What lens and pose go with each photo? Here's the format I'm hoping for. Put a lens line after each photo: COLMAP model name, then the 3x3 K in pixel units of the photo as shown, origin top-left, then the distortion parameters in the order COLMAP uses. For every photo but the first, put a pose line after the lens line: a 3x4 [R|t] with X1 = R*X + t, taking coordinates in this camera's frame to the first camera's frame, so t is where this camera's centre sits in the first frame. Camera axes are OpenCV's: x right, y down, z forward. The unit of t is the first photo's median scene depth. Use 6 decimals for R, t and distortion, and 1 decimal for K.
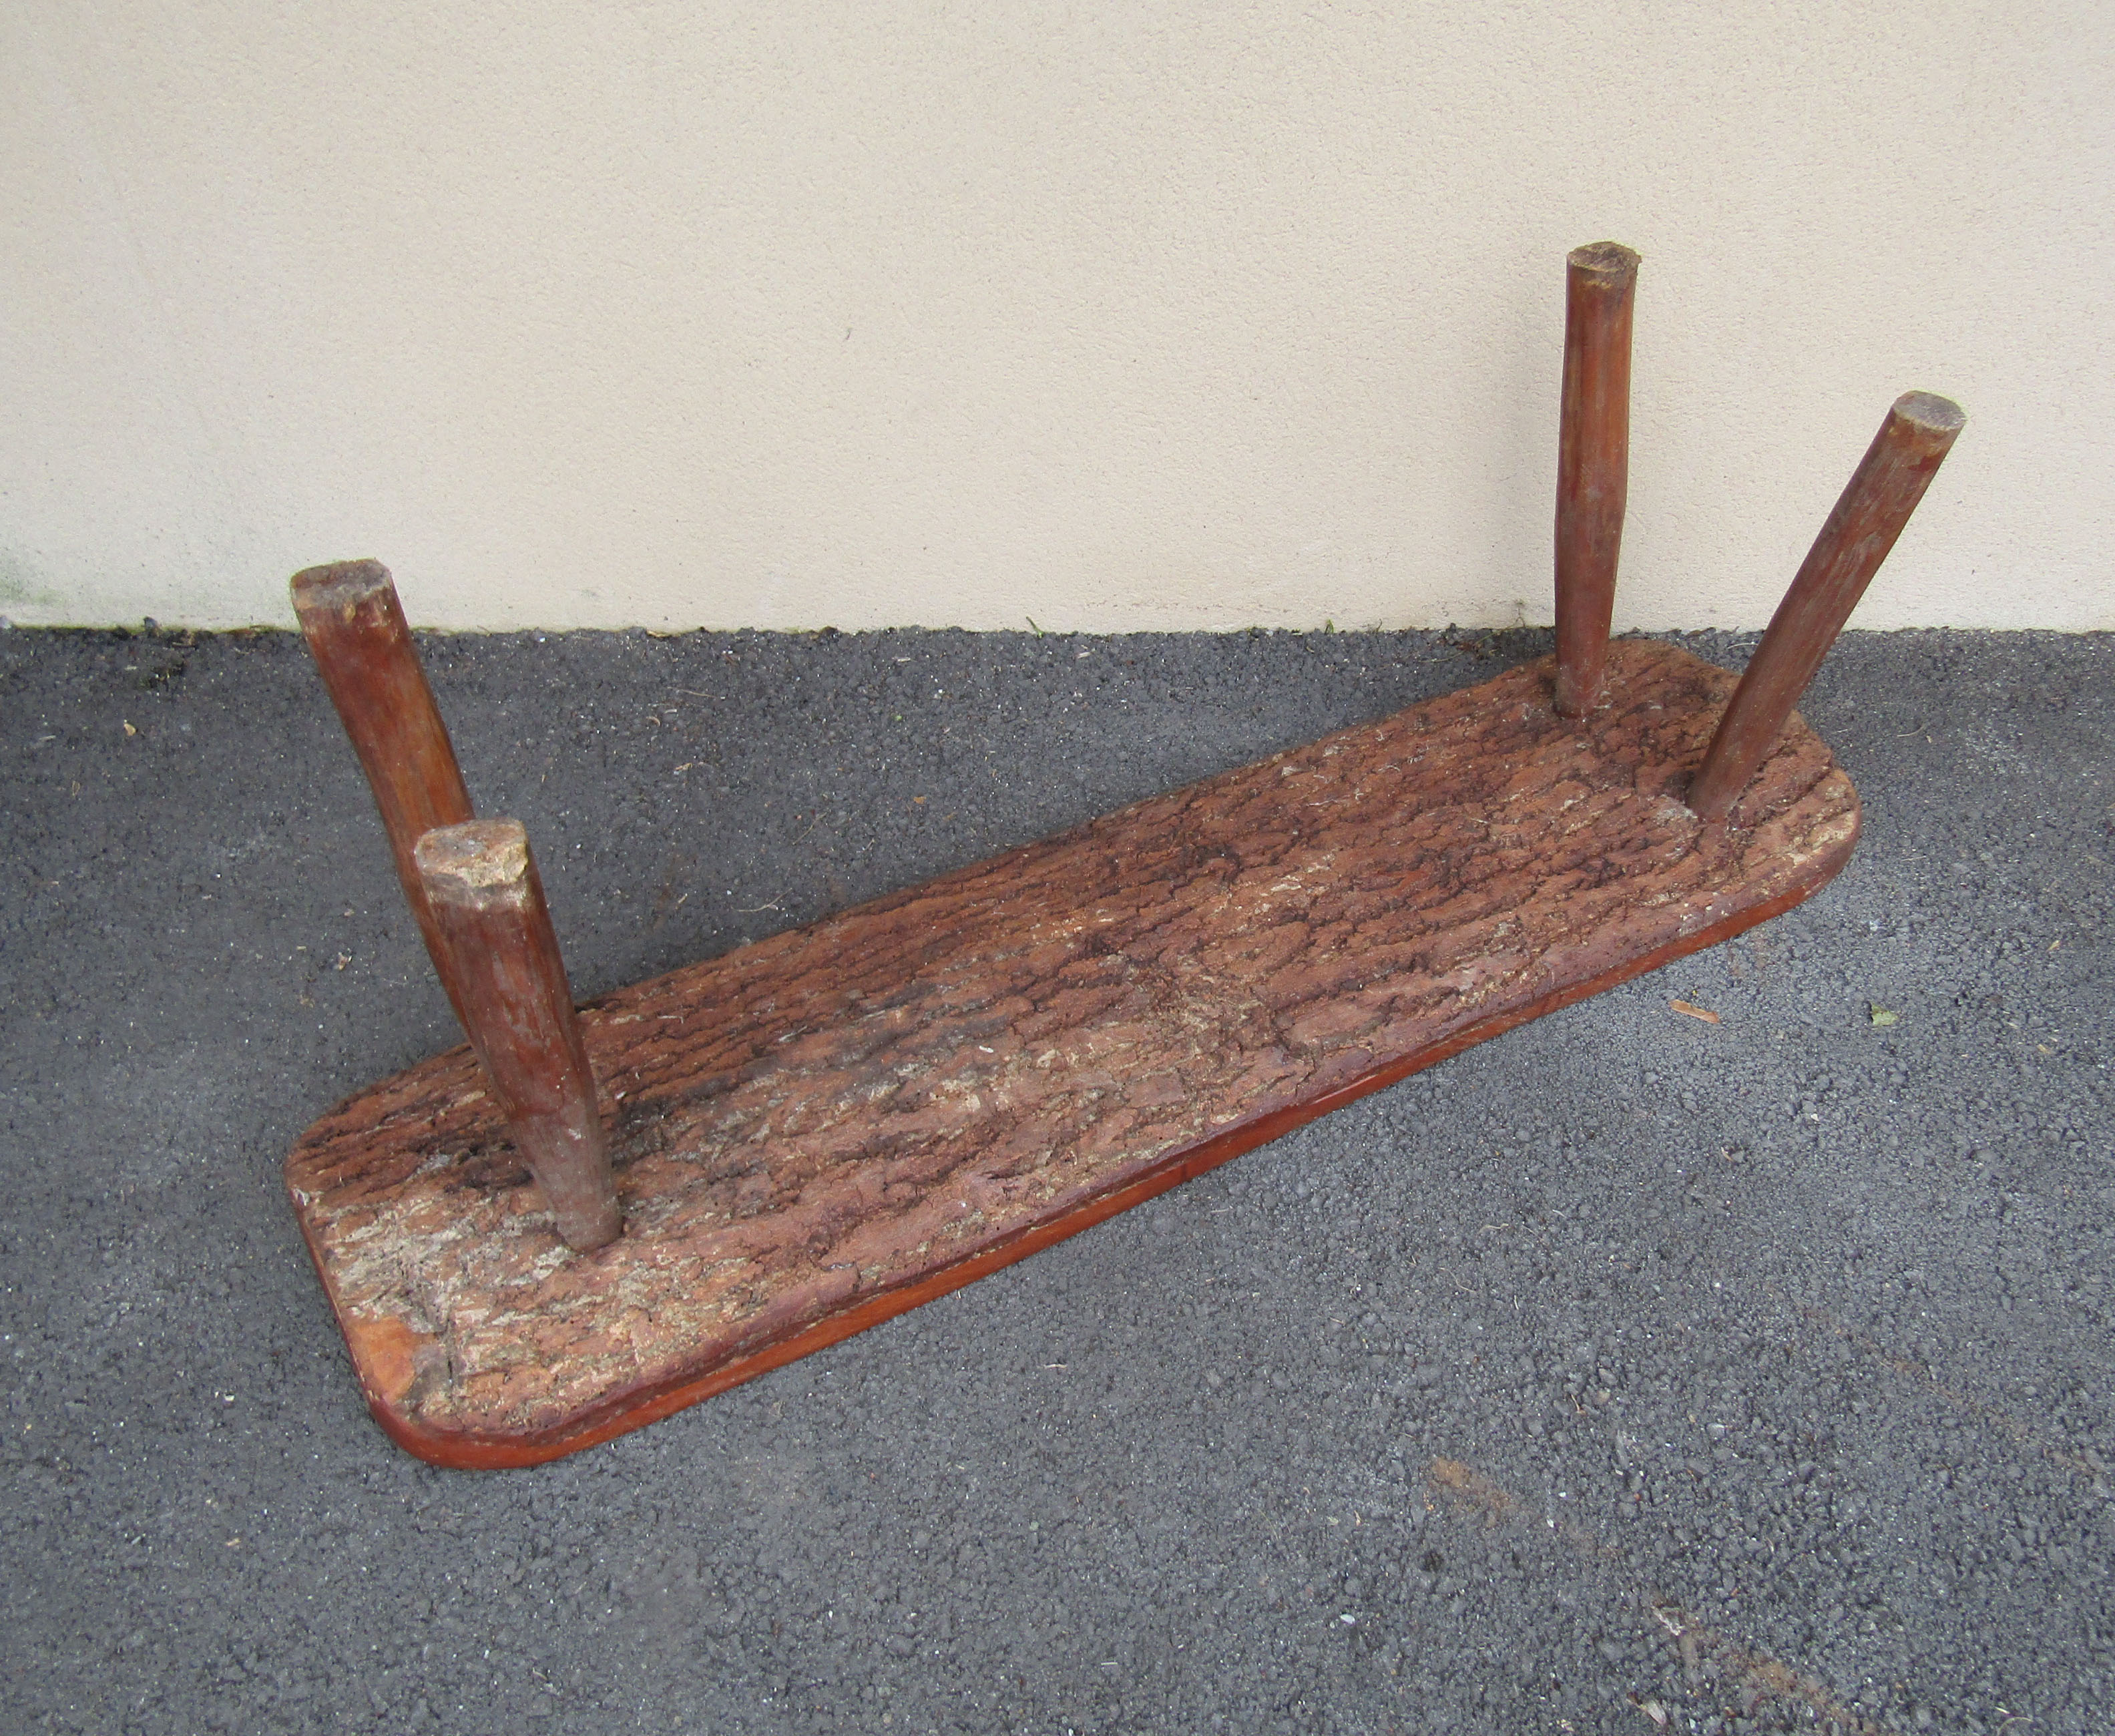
lens RADIAL K [[1722.4, 0, 1107.1], [0, 1722.4, 887.8], [0, 0, 1]] dist [-0.013127, 0.003300]
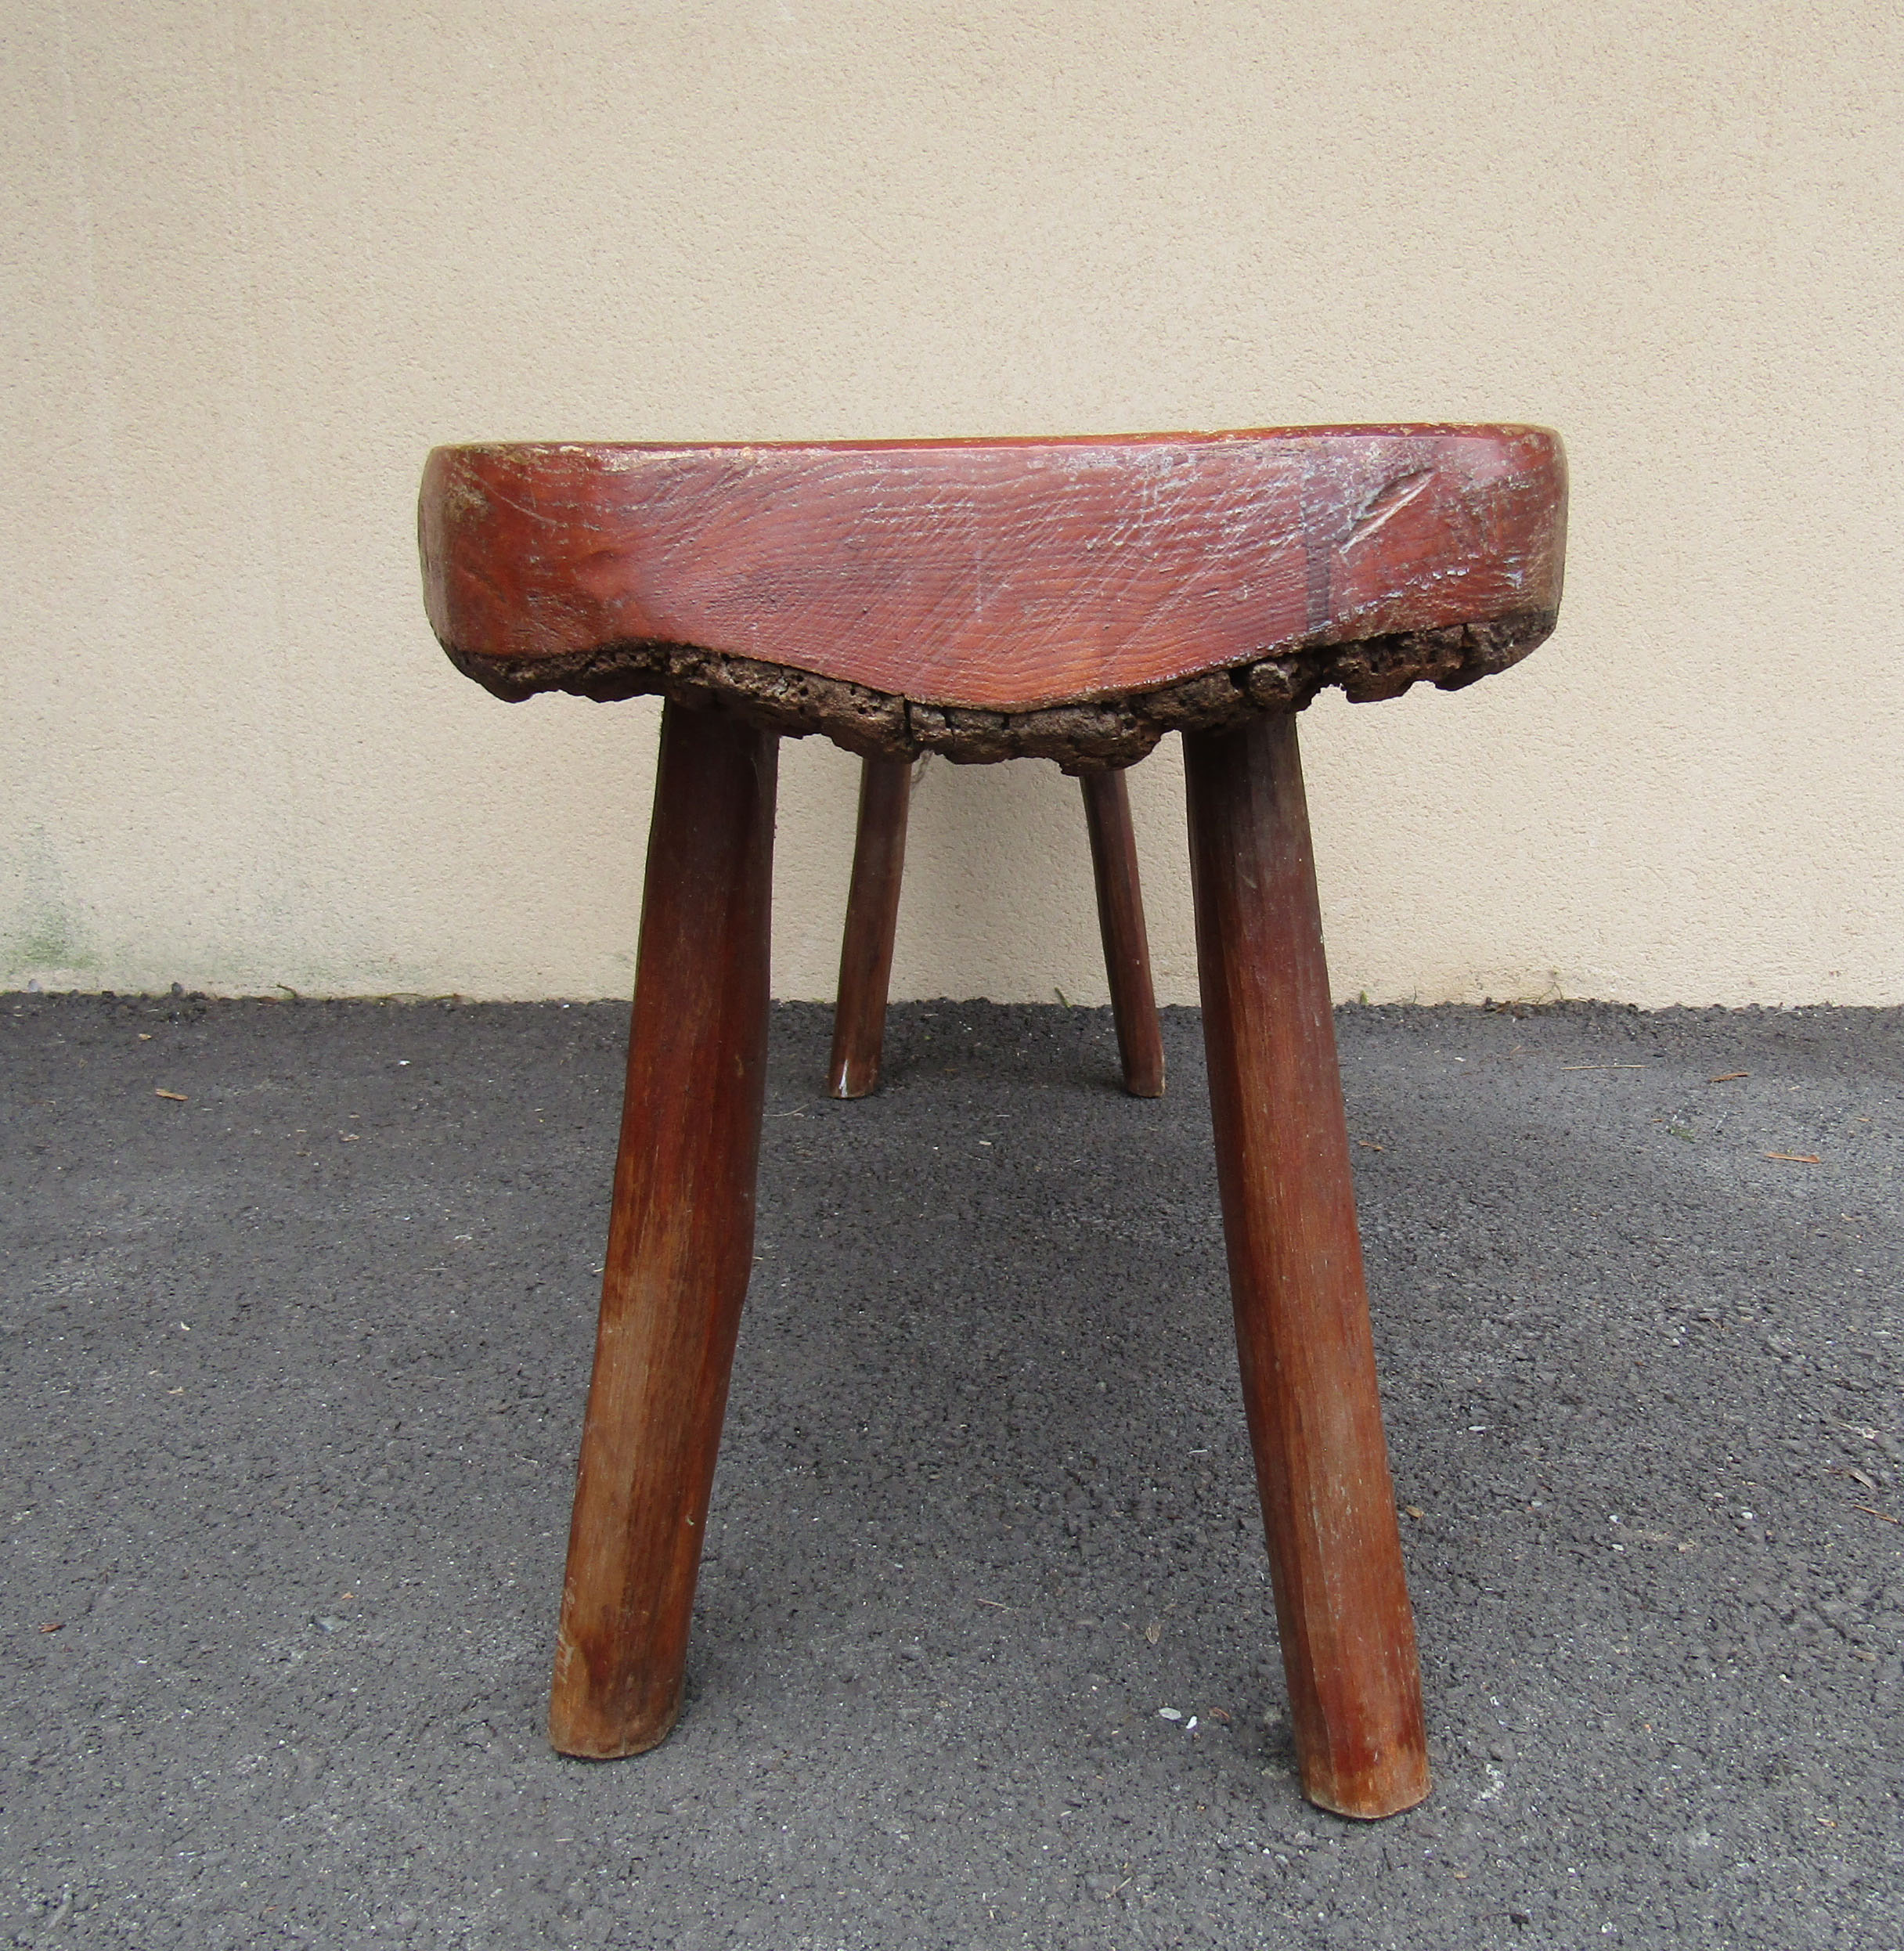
lens RADIAL K [[2025.2, 0, 1046.5], [0, 2025.2, 1007.9], [0, 0, 1]] dist [-0.010210, 0.000000]
pose [[0.999840, -0.007037, -0.016443, -0.040609], [-0.003056, 0.838609, -0.544725, 0.599152], [0.017623, 0.544688, 0.838453, 0.036728]]
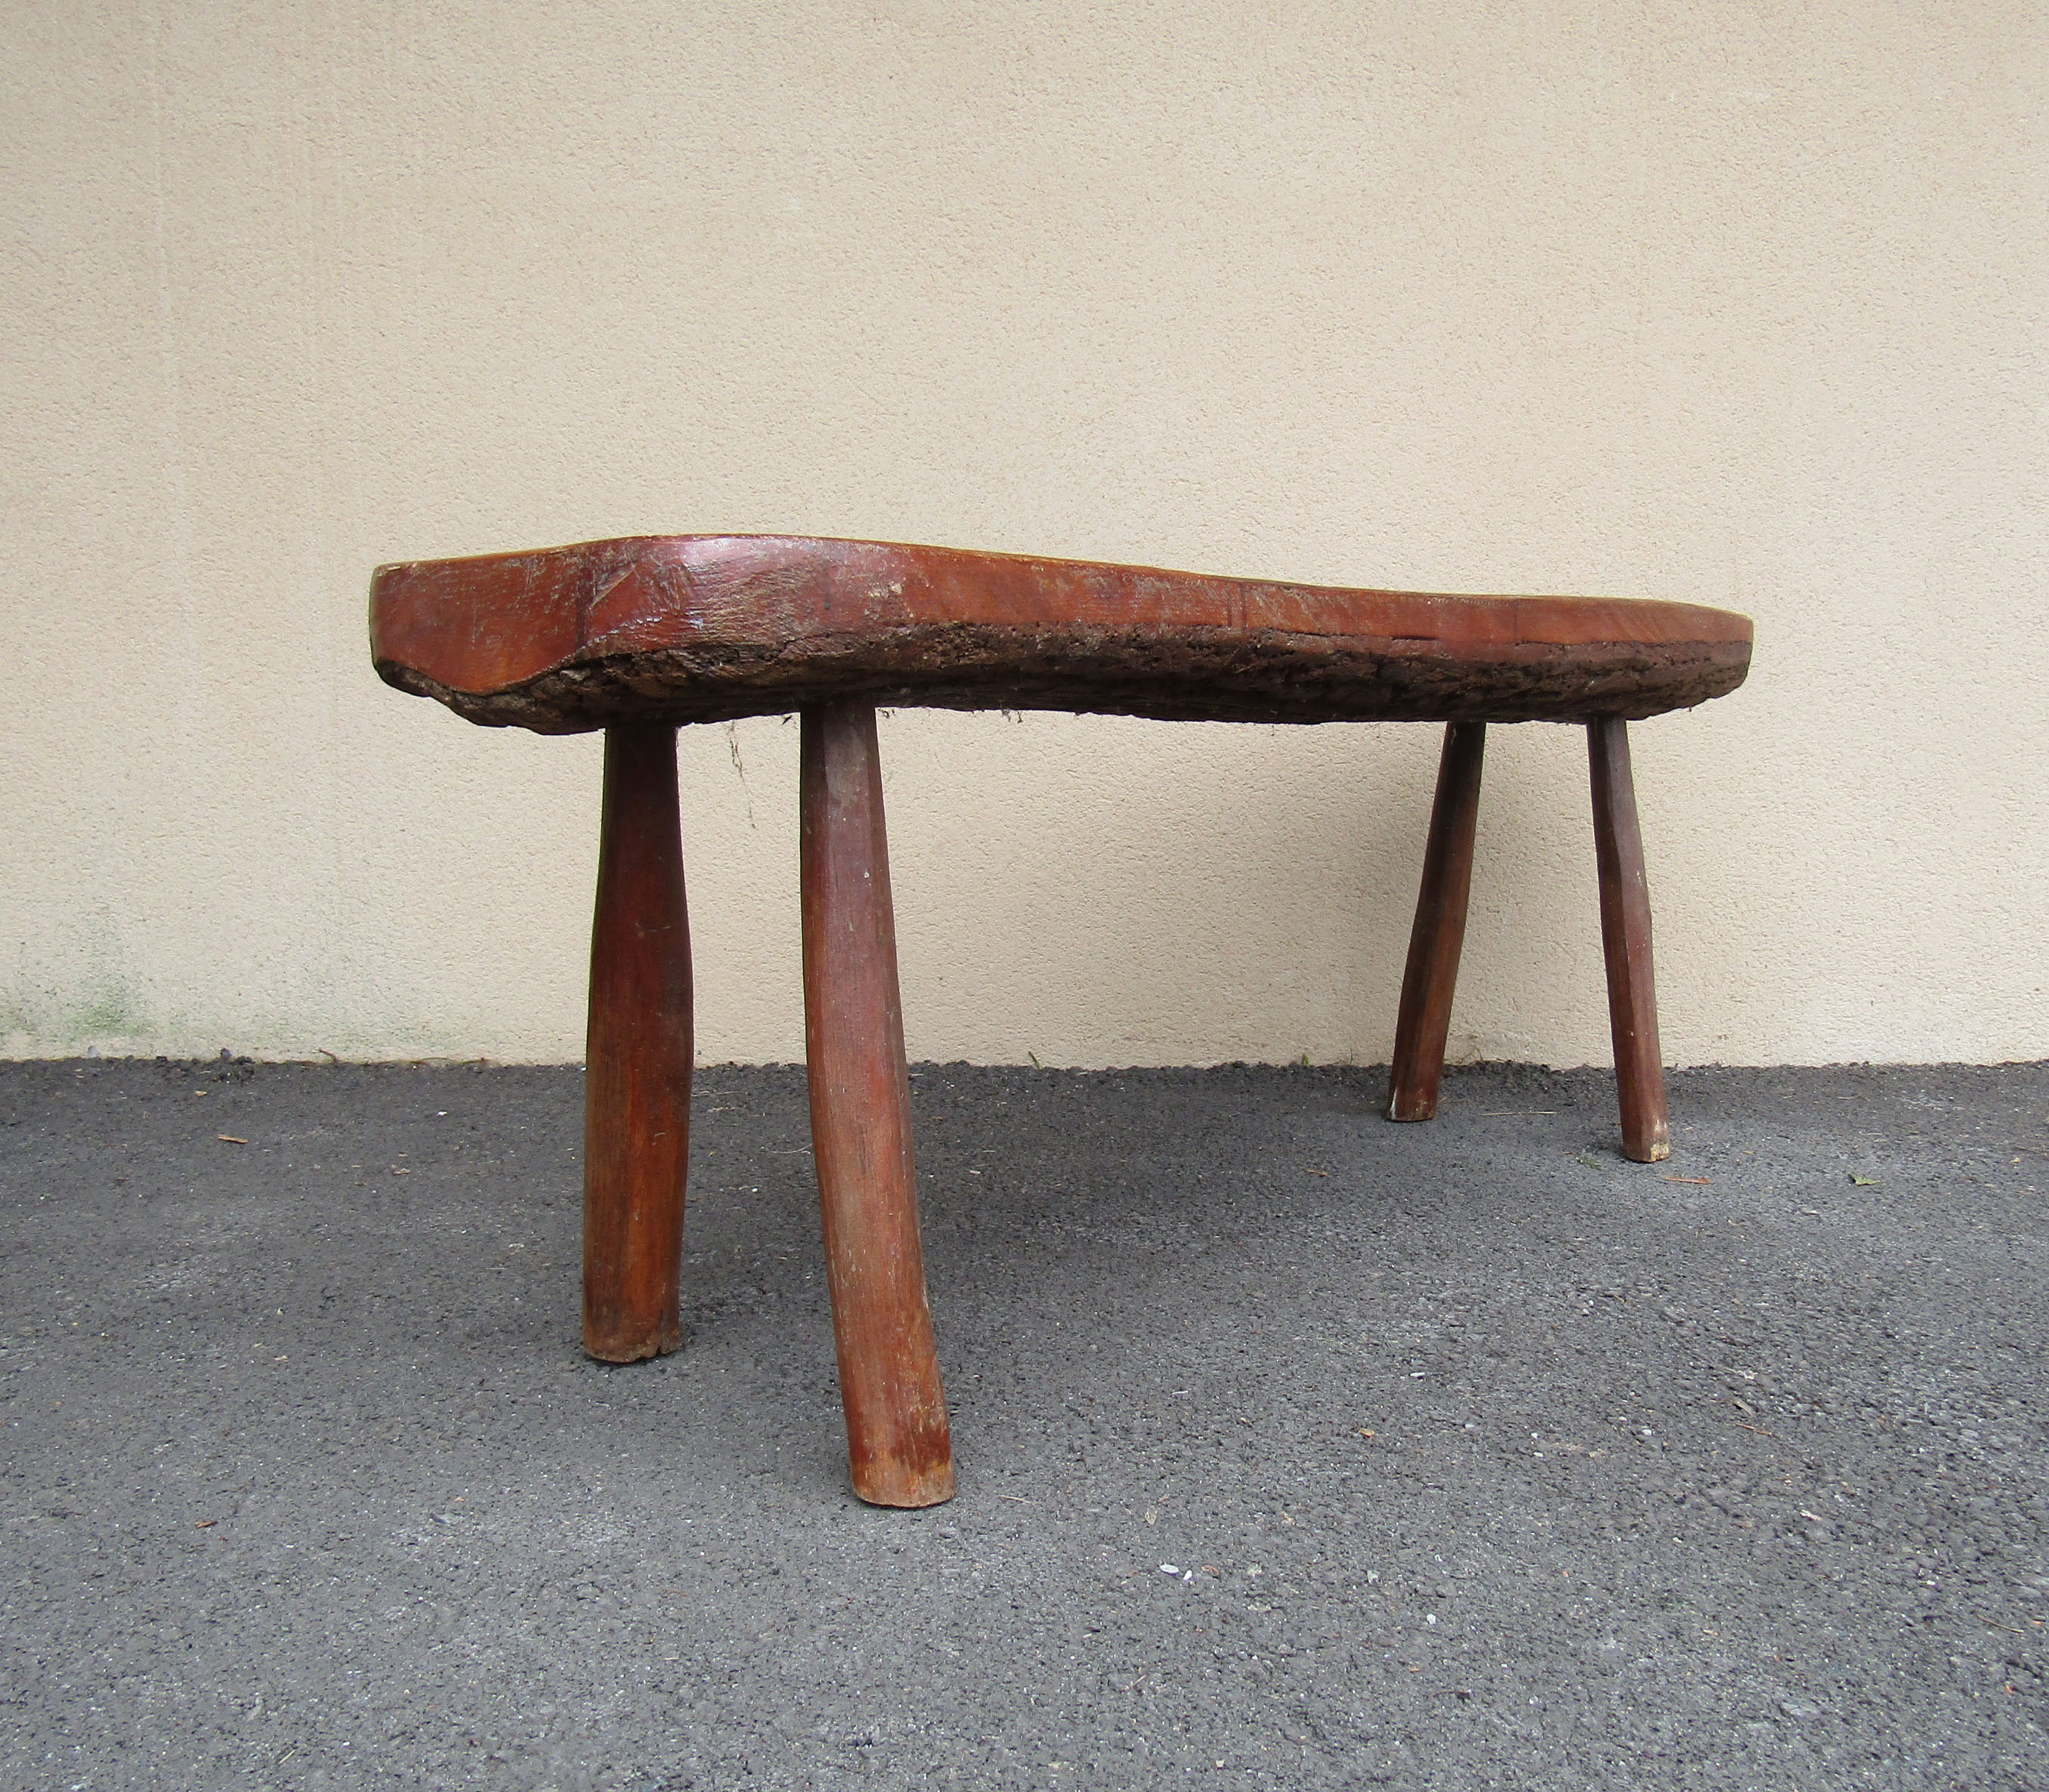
lens RADIAL K [[1960.0, 0, 1051.4], [0, 1960.0, 953.6], [0, 0, 1]] dist [-0.012018, 0.000000]
pose [[0.999805, -0.009640, 0.017246, -0.065391], [0.018268, 0.783585, -0.621016, 0.700959], [-0.007527, 0.621210, 0.783608, -0.021493]]
